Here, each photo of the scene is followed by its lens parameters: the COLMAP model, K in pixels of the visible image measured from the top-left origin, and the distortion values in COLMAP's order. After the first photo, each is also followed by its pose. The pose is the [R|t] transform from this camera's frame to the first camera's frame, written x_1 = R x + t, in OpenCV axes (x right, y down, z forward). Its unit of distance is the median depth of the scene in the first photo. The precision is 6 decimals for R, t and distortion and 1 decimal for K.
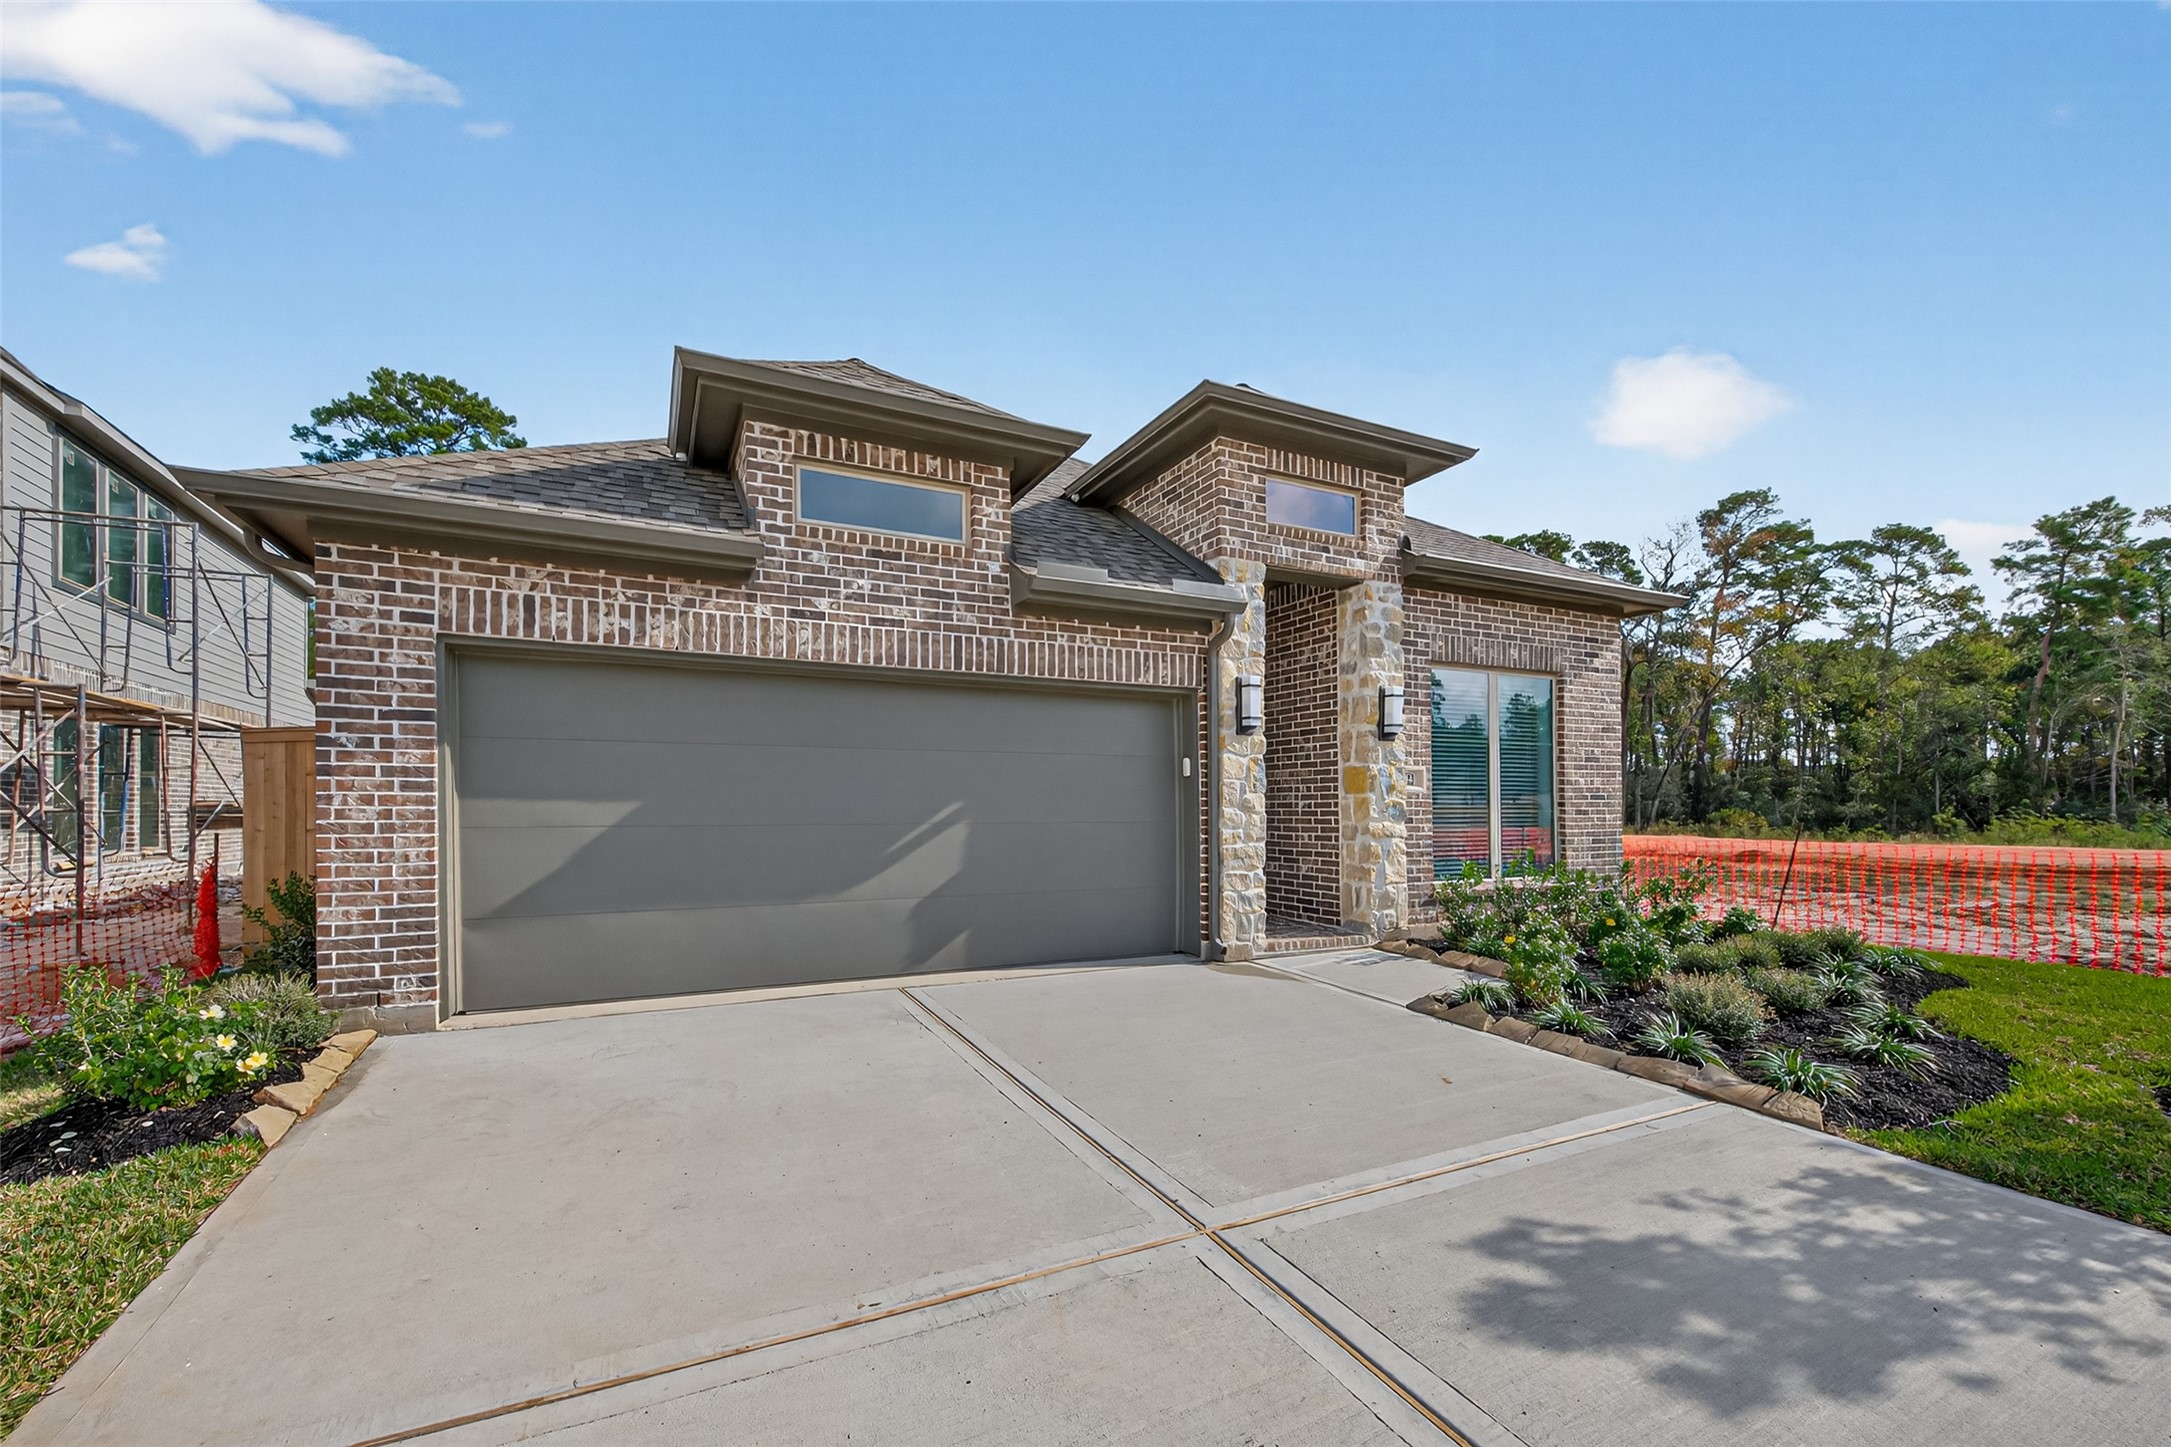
lens RADIAL K [[843.9, 0, 1052.7], [0, 843.9, 792.0], [0, 0, 1]] dist [0.007392, -0.001652]
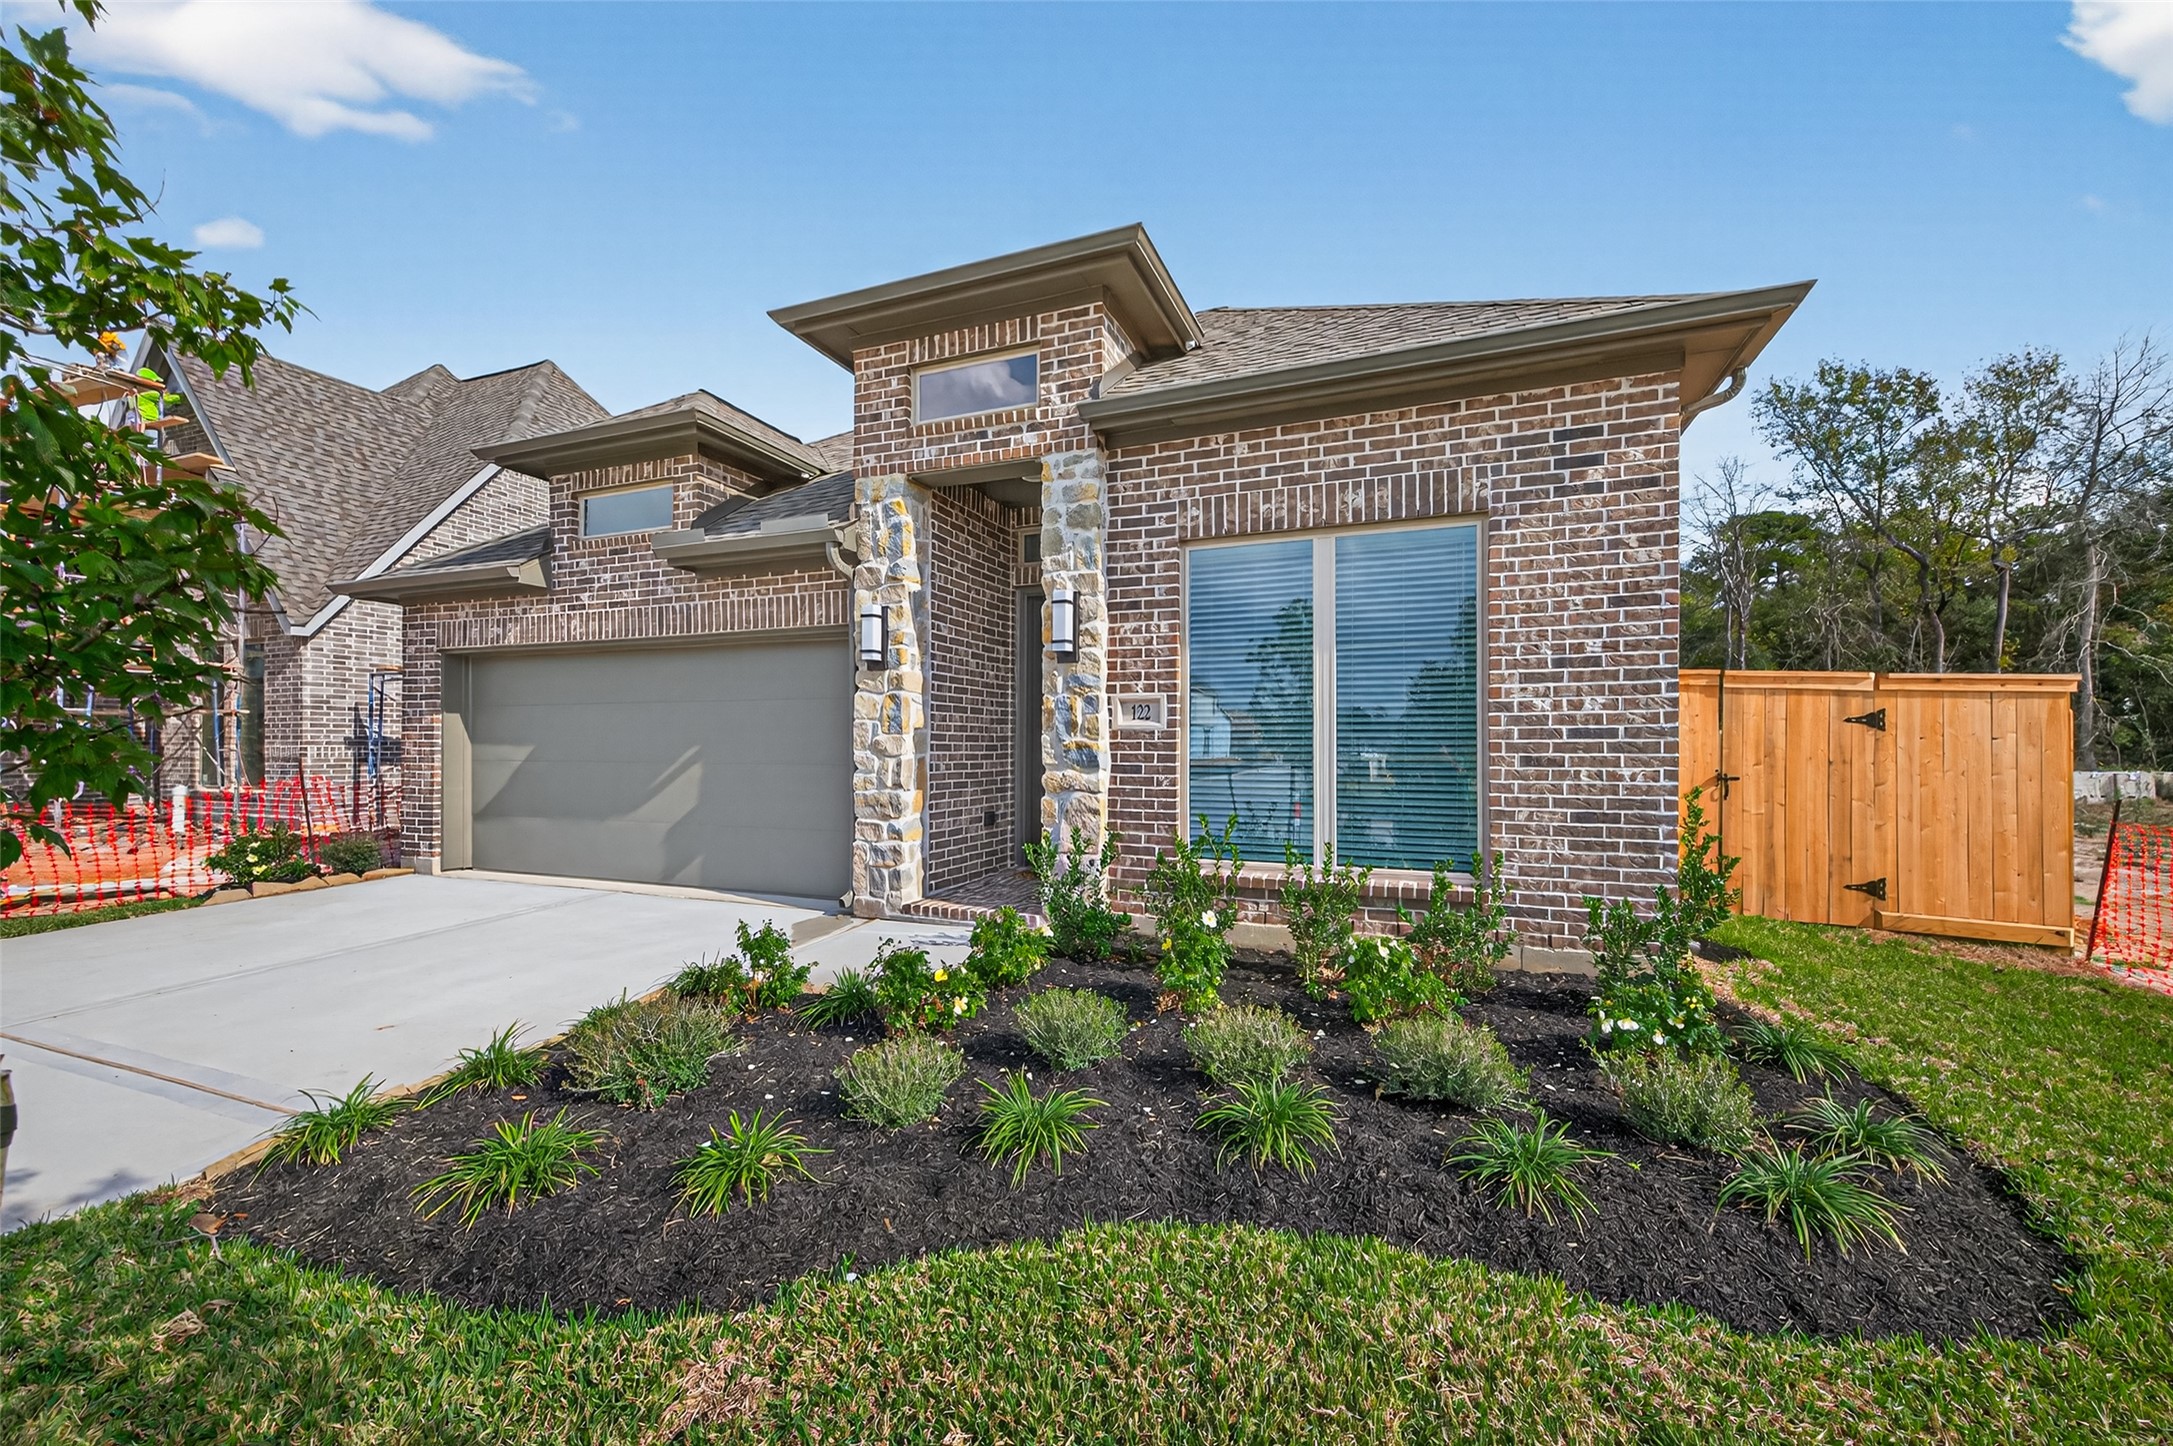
lens RADIAL K [[844.7, 0, 1075.6], [0, 844.7, 739.2], [0, 0, 1]] dist [0.007392, -0.001652]
pose [[0.692932, -0.006209, -0.720976, 1.037149], [0.013964, 0.999891, 0.004810, 0.004766], [0.720868, -0.013400, 0.692943, 0.528101]]
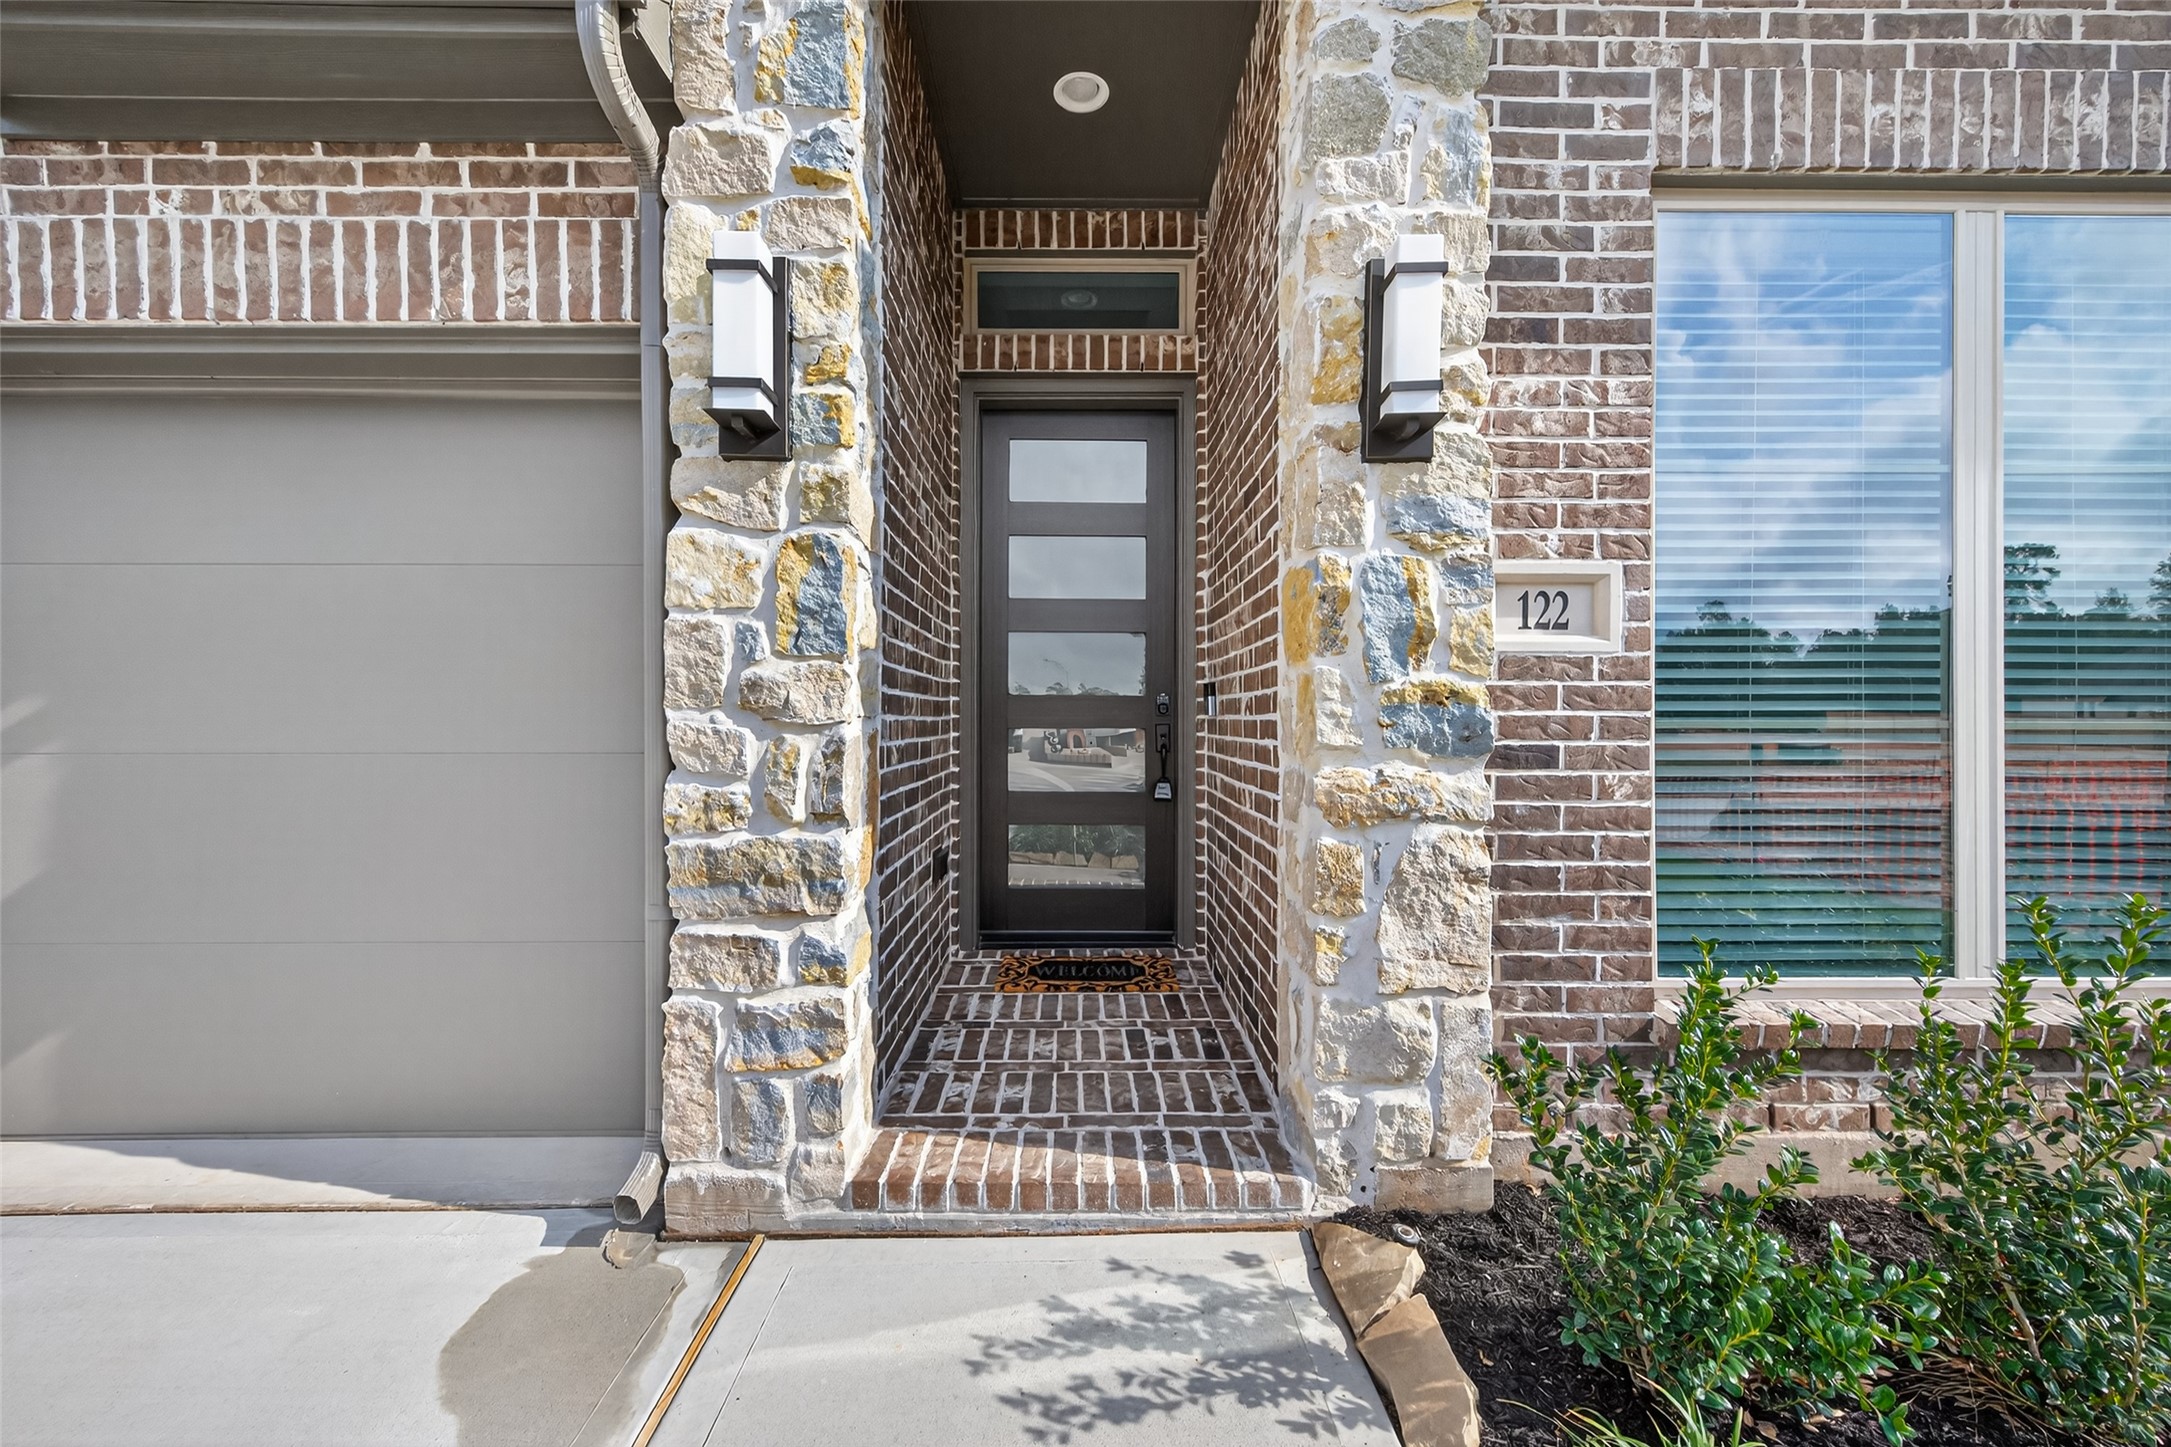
lens RADIAL K [[843.9, 0, 1083.5], [0, 843.9, 718.2], [0, 0, 1]] dist [0.007392, -0.001652]
pose [[0.919951, -0.000146, -0.392034, 0.448698], [0.007462, 0.999825, 0.017138, 0.017371], [0.391963, -0.018691, 0.919791, 0.782251]]
